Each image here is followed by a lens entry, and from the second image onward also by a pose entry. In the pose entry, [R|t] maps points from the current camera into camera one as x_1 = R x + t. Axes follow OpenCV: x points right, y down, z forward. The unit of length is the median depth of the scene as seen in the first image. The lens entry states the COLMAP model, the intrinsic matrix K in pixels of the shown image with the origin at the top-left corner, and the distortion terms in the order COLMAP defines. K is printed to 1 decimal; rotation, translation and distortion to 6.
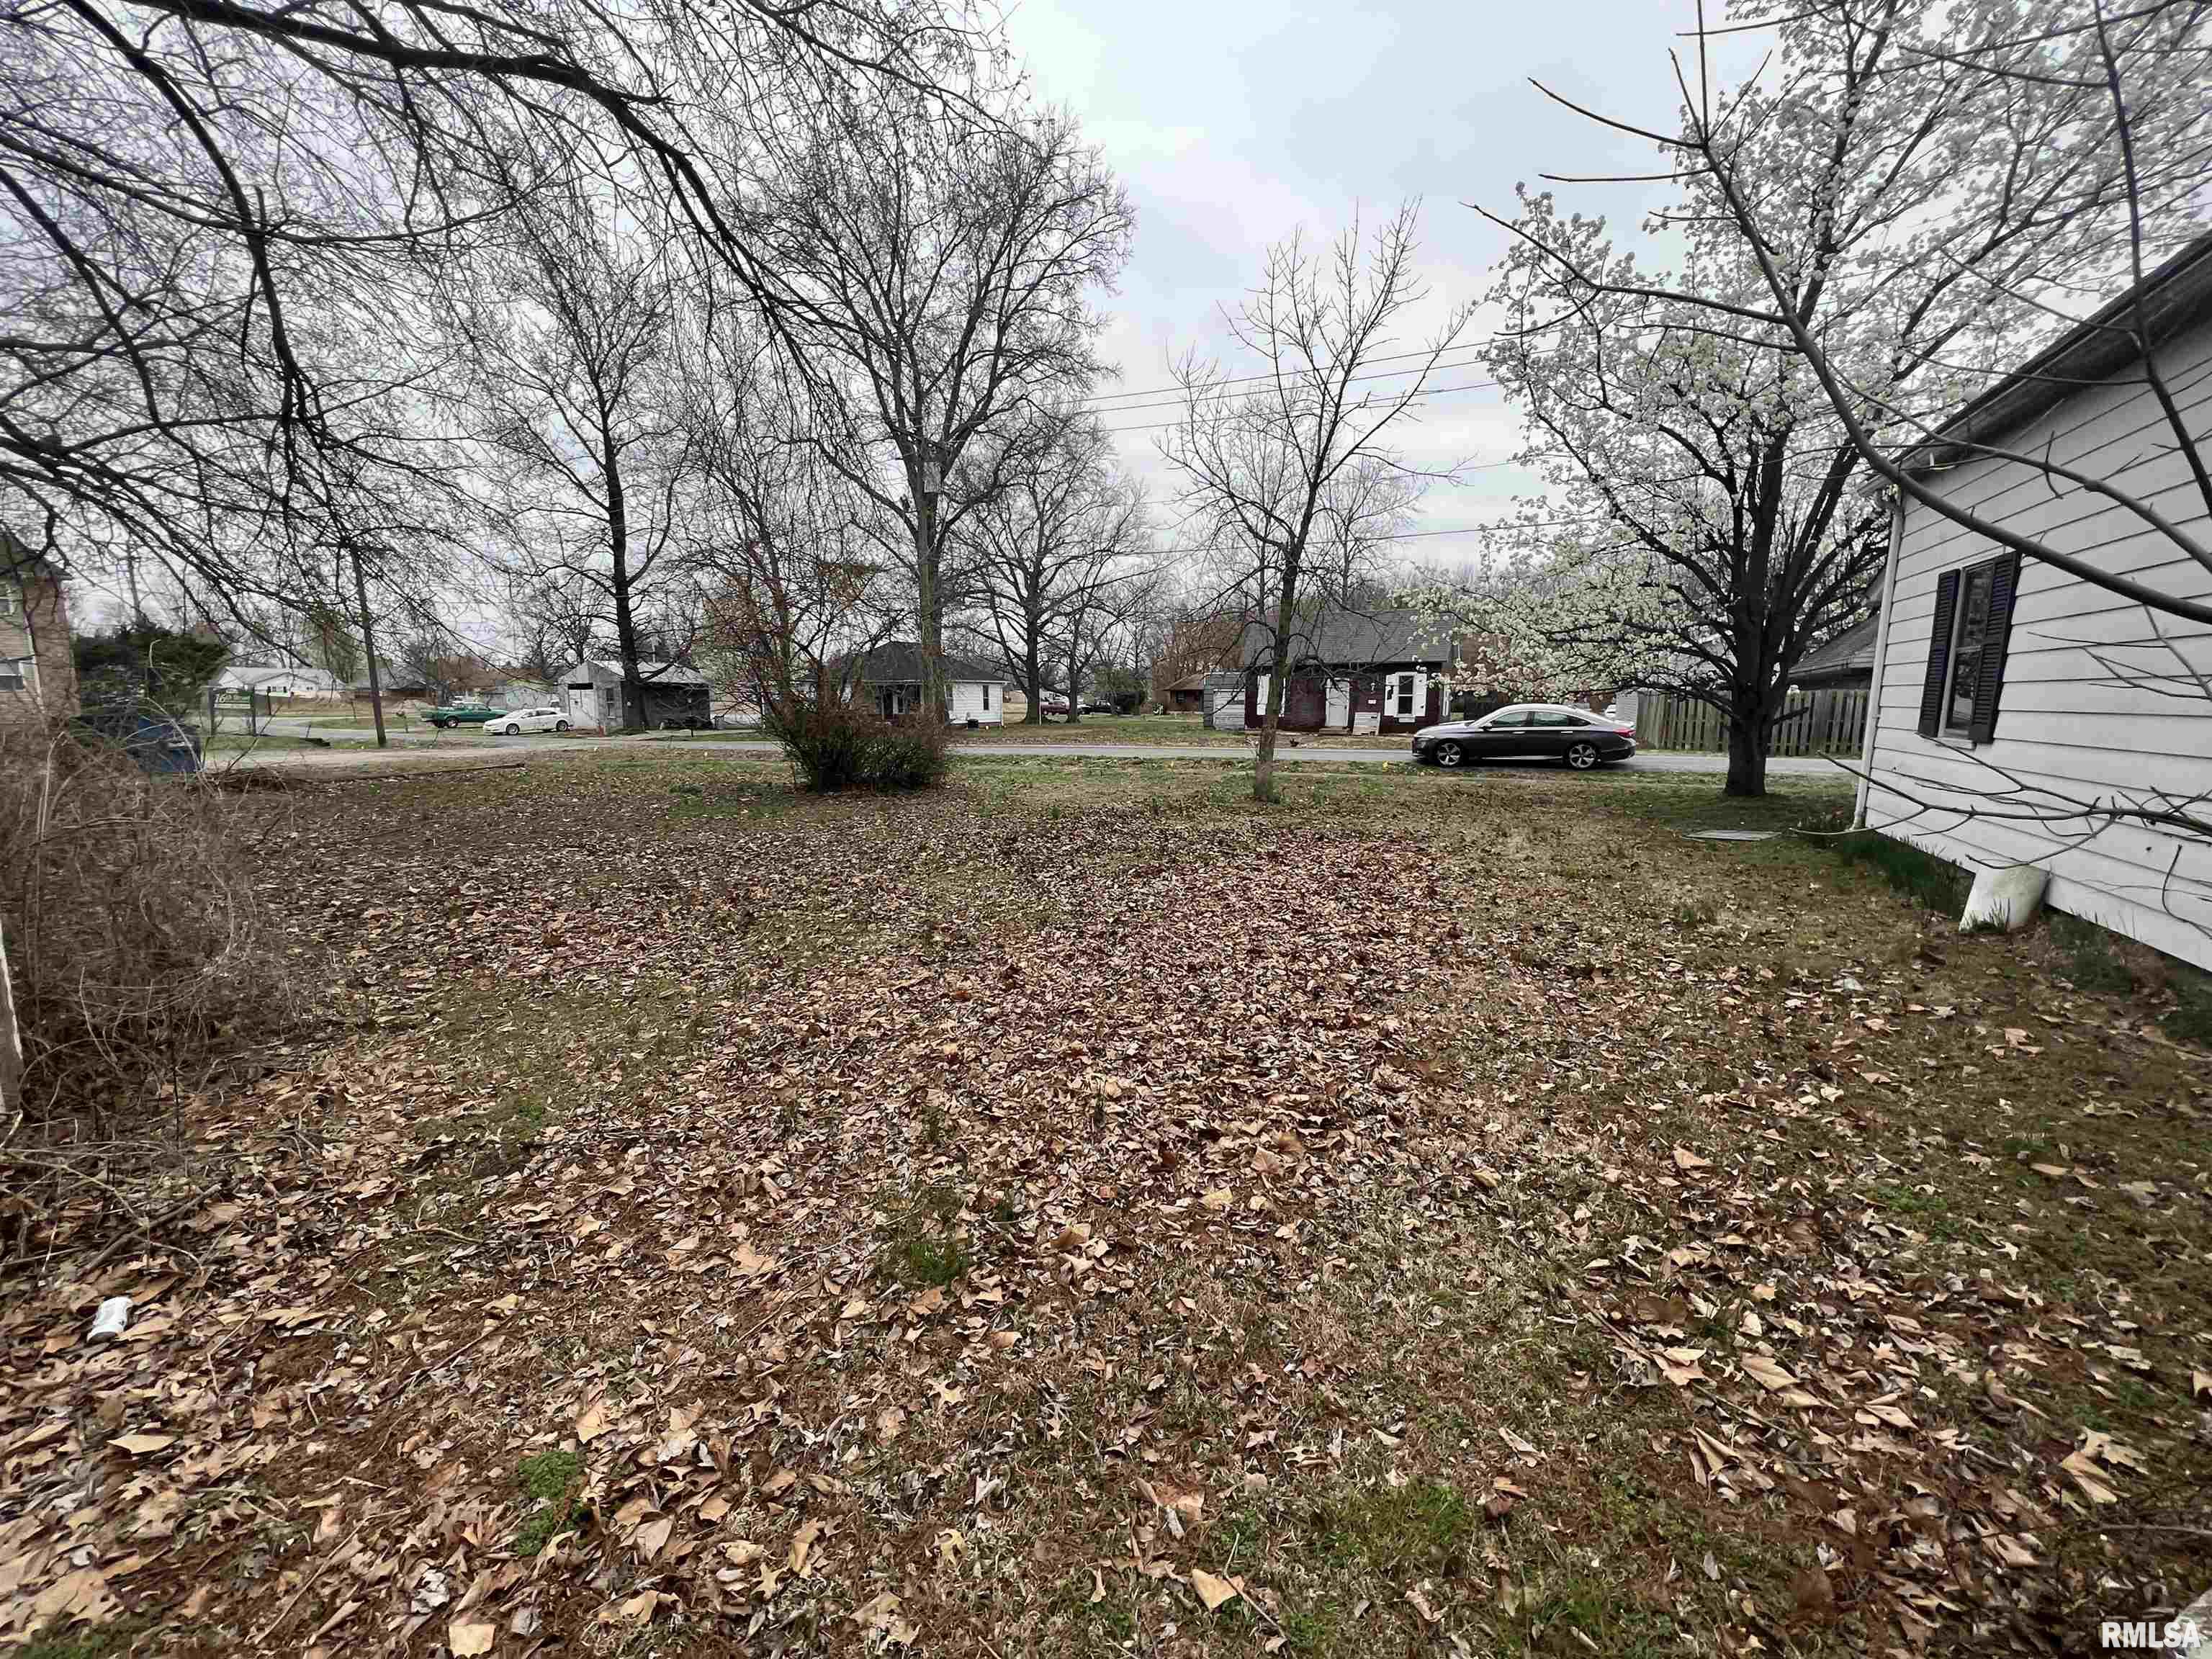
lens RADIAL K [[886.4, 0, 1105.1], [0, 886.4, 833.1], [0, 0, 1]] dist [-0.000177, -0.000206]
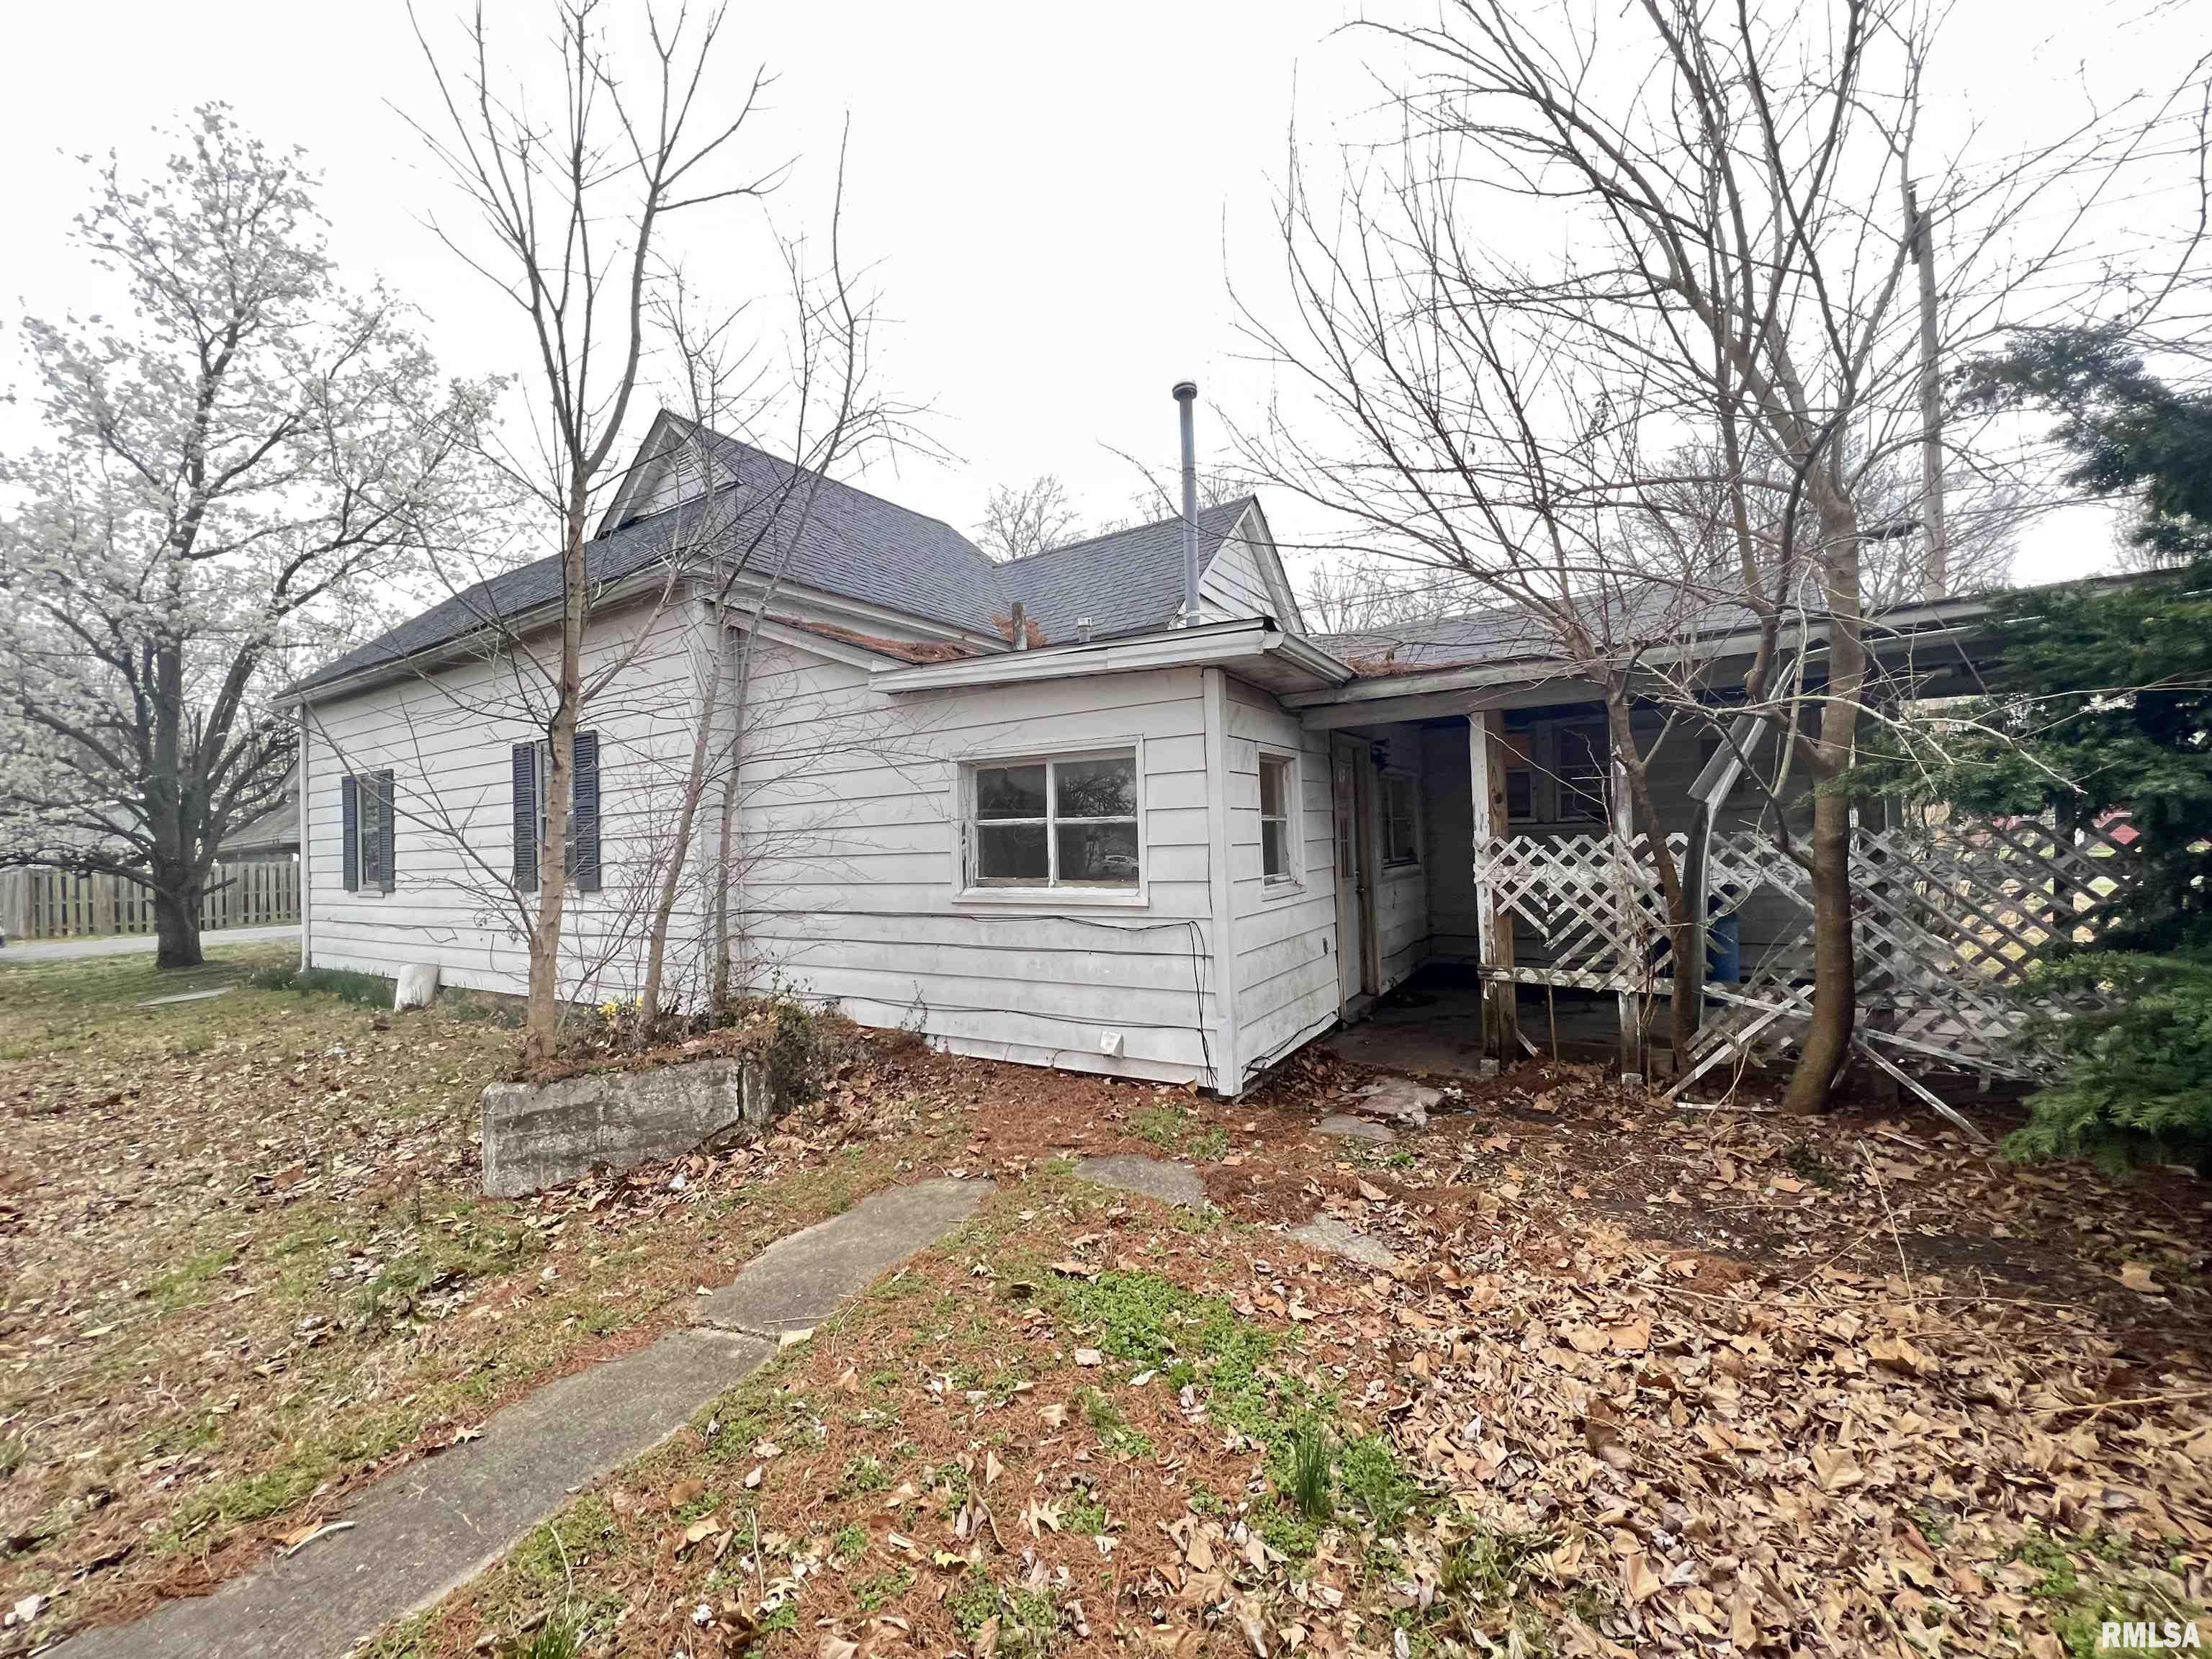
lens RADIAL K [[882.4, 0, 1099.8], [0, 882.4, 829.2], [0, 0, 1]] dist [-0.004233, 0.000618]
pose [[0.108985, 0.015533, 0.993922, -0.207474], [0.184557, 0.982177, -0.035587, 0.040524], [-0.976760, 0.187313, 0.104176, -0.201498]]
